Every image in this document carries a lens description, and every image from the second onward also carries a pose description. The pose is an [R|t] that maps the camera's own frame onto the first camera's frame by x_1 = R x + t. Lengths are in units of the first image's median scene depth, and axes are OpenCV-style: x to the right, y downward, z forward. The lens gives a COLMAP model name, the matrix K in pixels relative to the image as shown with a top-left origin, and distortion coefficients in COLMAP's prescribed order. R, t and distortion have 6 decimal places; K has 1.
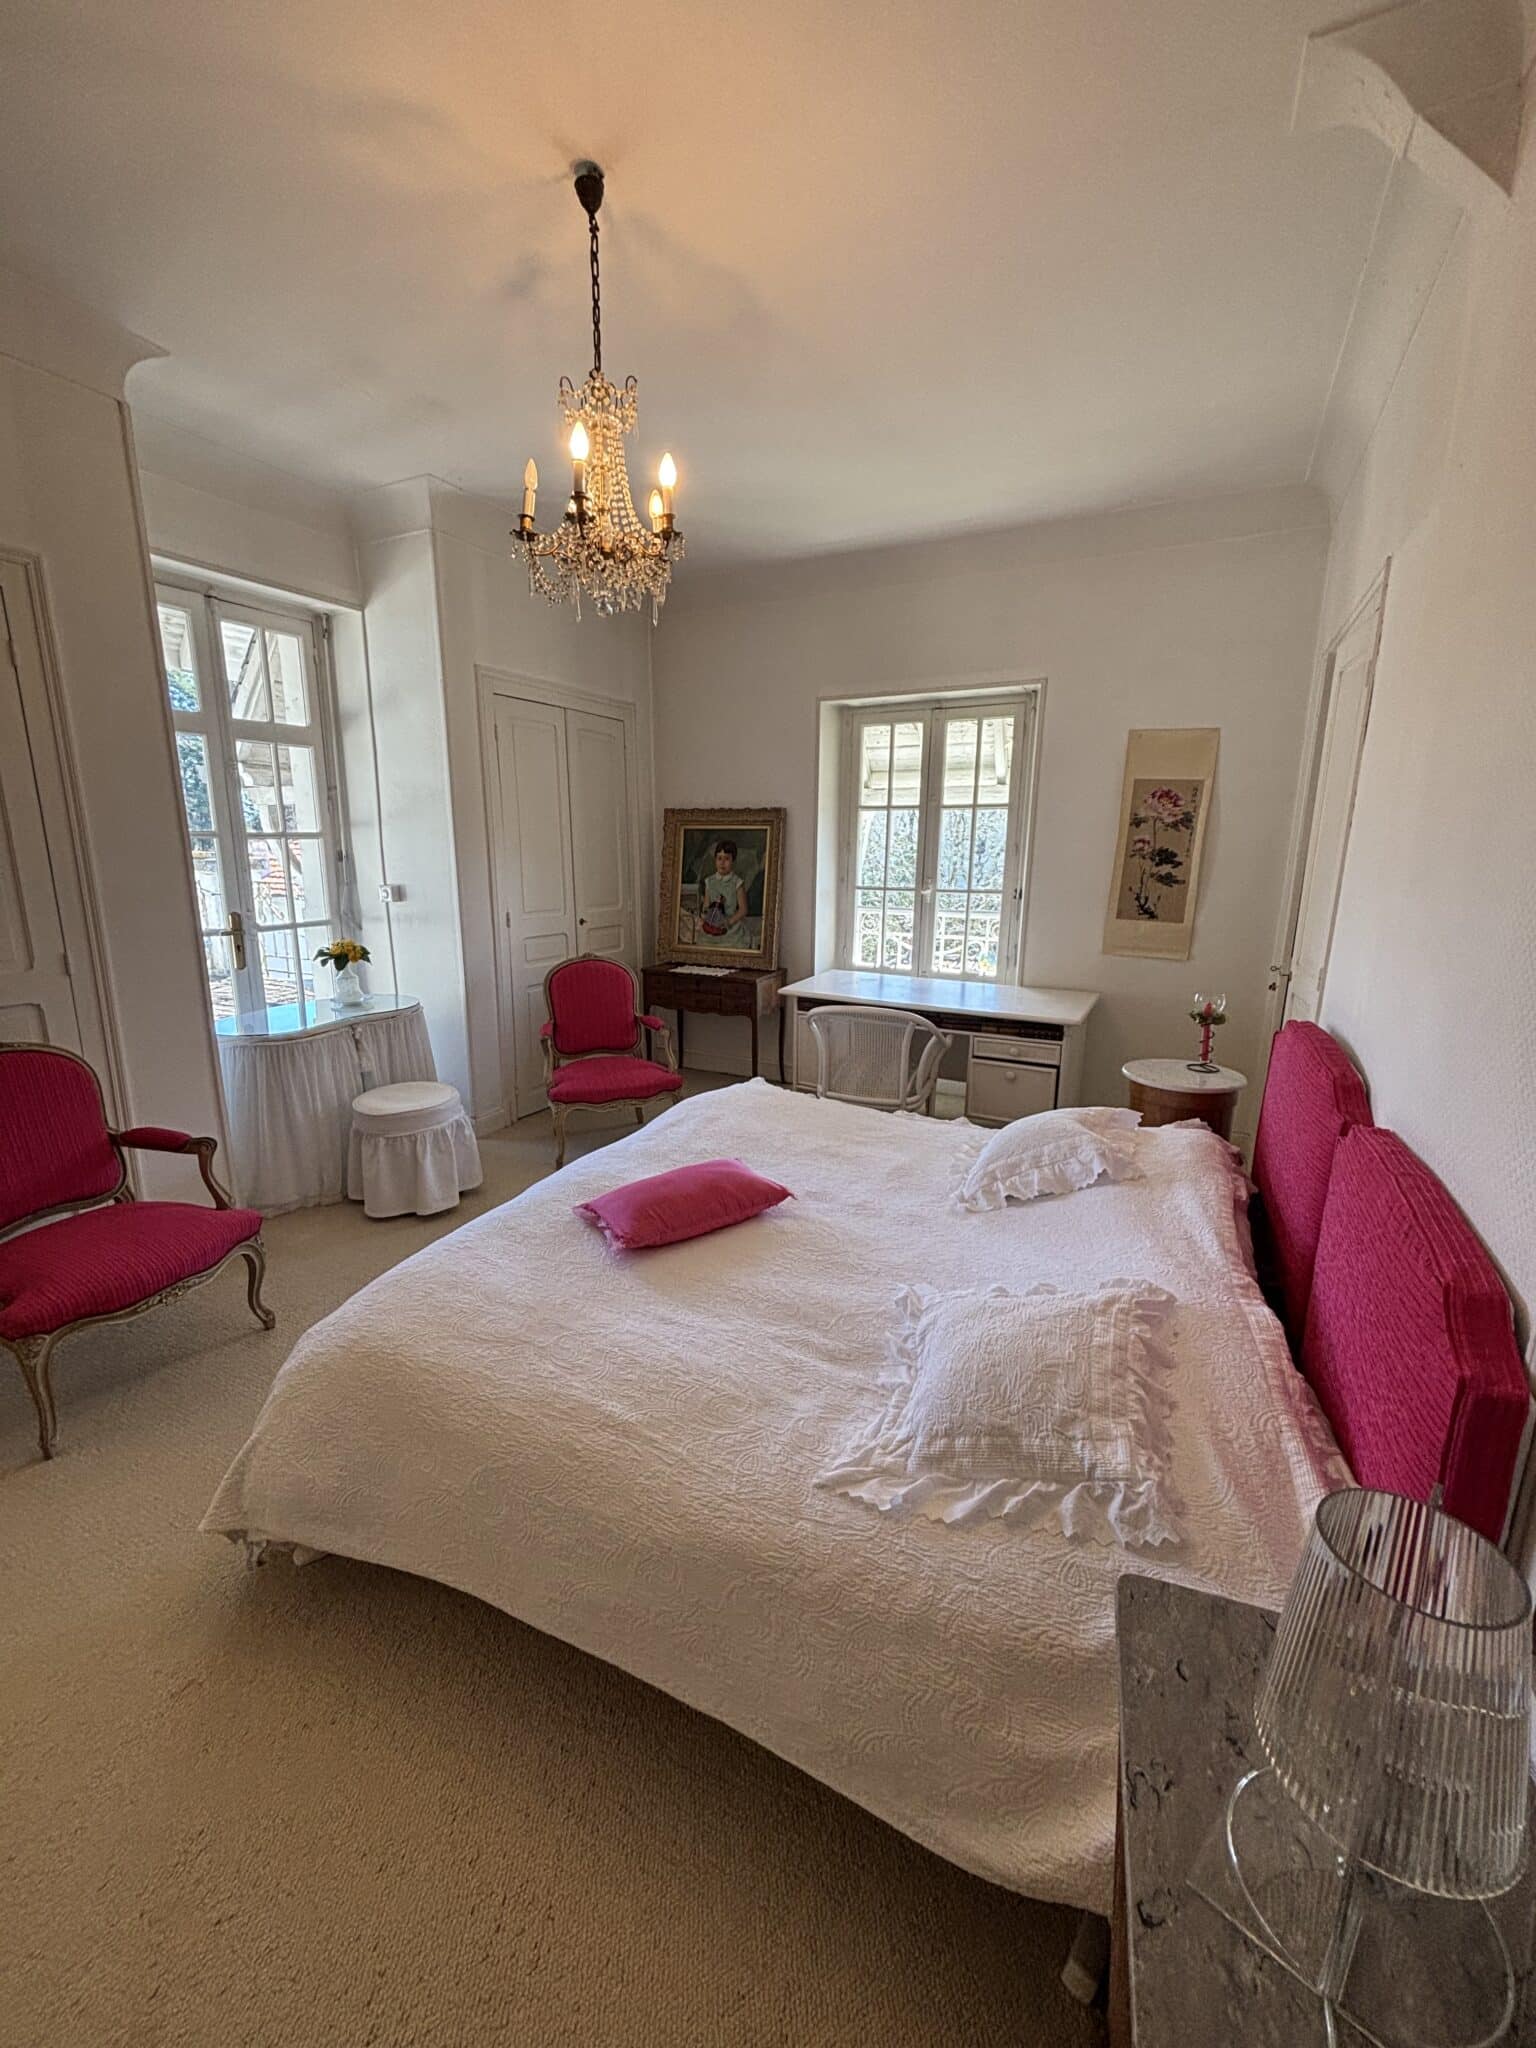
lens RADIAL K [[819.9, 0, 769.3], [0, 819.9, 1026.5], [0, 0, 1]] dist [0.003326, 0.000473]
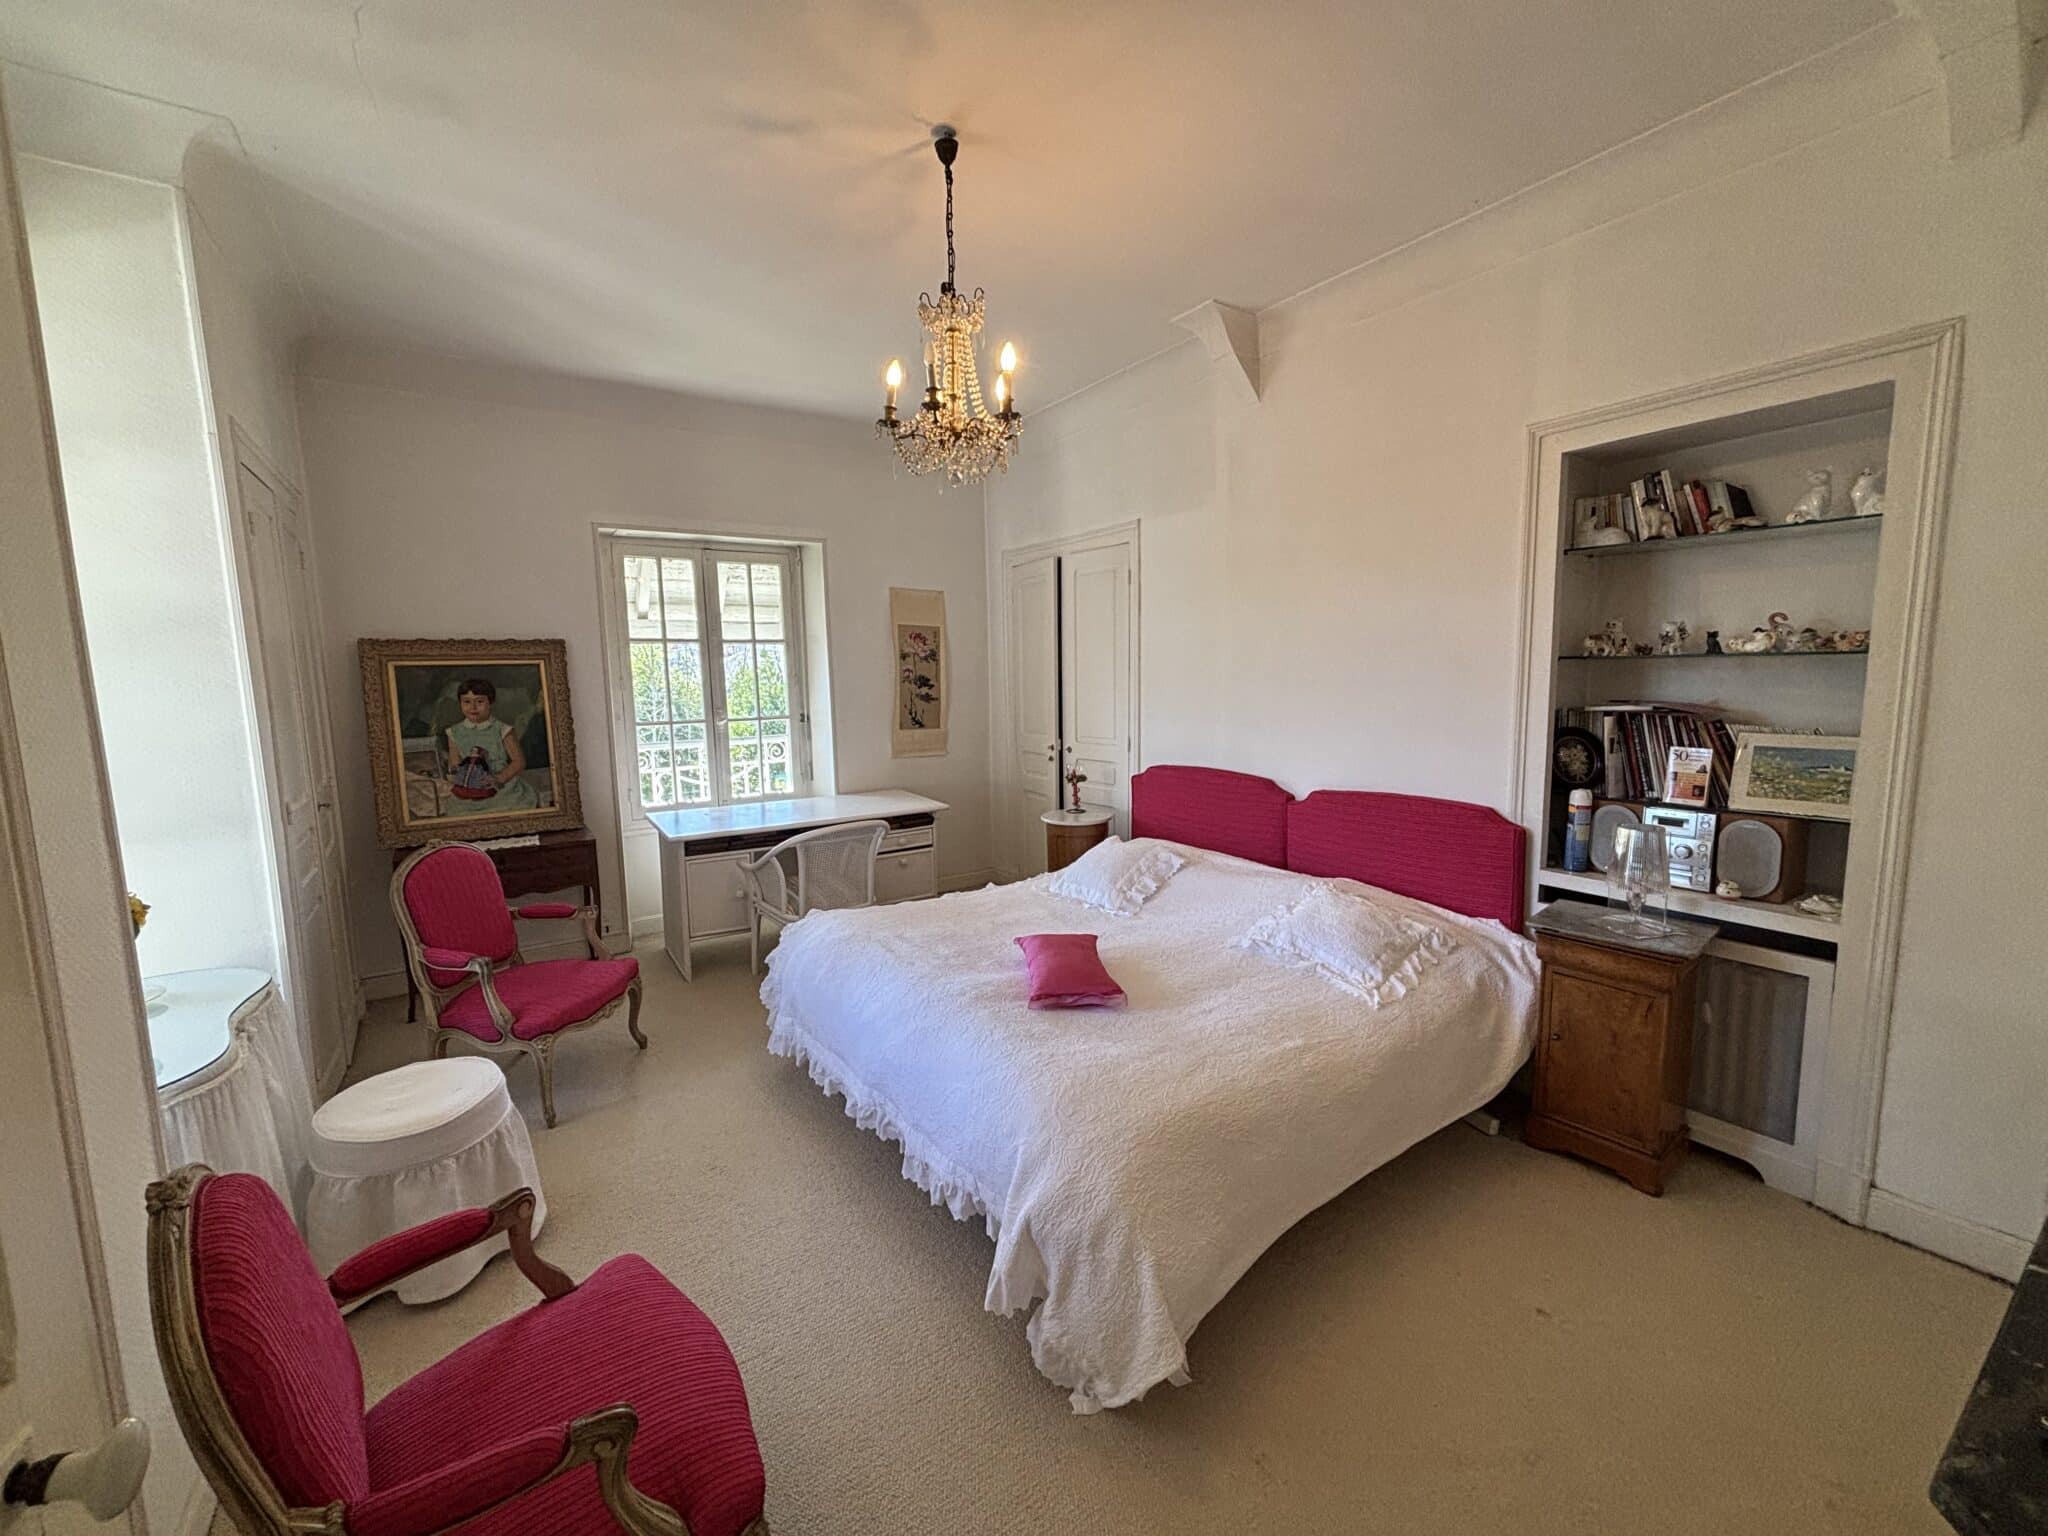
lens RADIAL K [[819.9, 0, 1022.5], [0, 819.9, 767.4], [0, 0, 1]] dist [0.003326, 0.000473]
pose [[0.476247, -0.121399, 0.870891, -0.534207], [0.210683, 0.977328, 0.021024, -0.052646], [-0.853699, 0.173469, 0.491026, 0.189990]]
